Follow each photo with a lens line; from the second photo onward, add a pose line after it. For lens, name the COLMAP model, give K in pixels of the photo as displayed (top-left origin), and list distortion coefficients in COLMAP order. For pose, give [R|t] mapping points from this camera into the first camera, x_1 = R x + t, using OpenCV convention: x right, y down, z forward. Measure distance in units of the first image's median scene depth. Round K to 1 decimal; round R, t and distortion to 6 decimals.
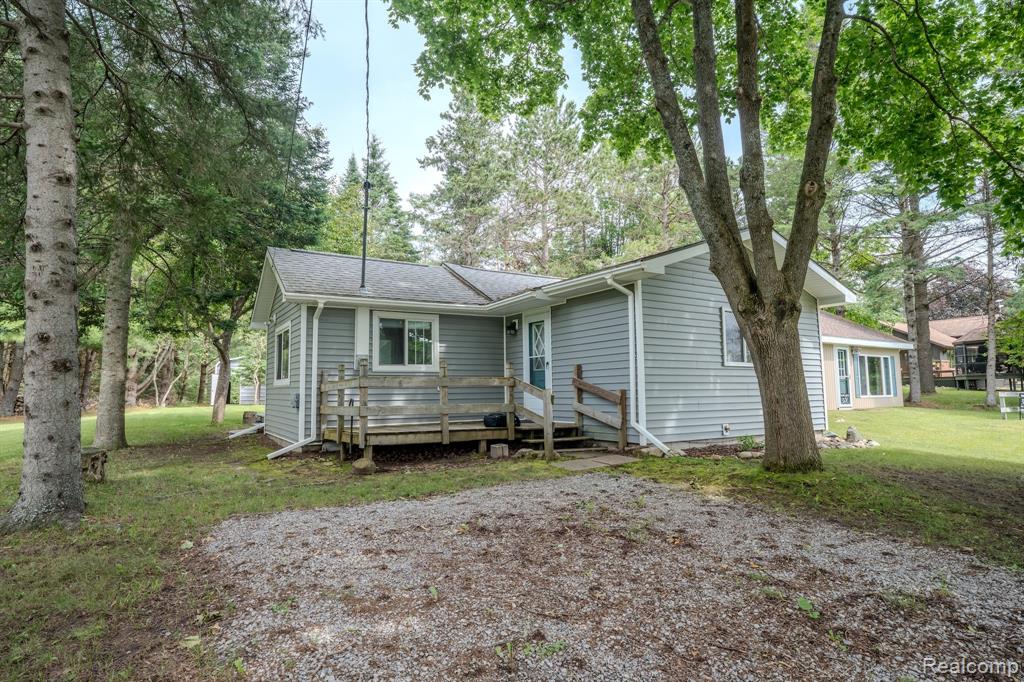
lens RADIAL K [[557.5, 0, 508.5], [0, 557.5, 337.3], [0, 0, 1]] dist [-0.054353, 0.037379]
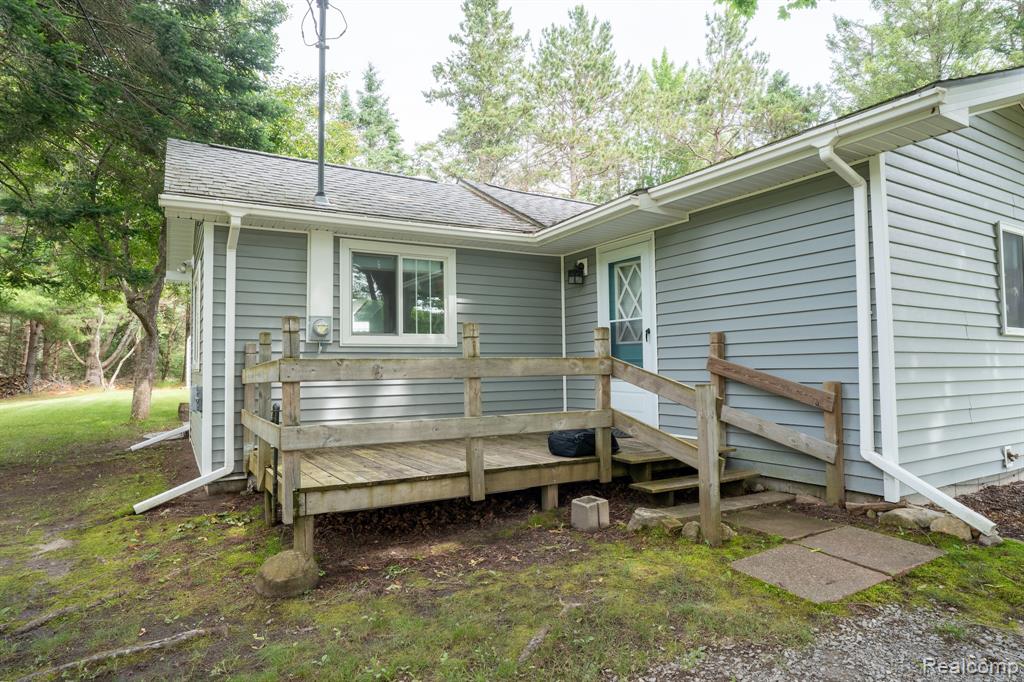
lens RADIAL K [[557.5, 0, 513.0], [0, 557.5, 344.8], [0, 0, 1]] dist [-0.054353, 0.037379]
pose [[0.999967, -0.001001, -0.008092, -0.064183], [0.001492, 0.998143, 0.060900, 0.026361], [0.008016, -0.060910, 0.998111, 0.436985]]
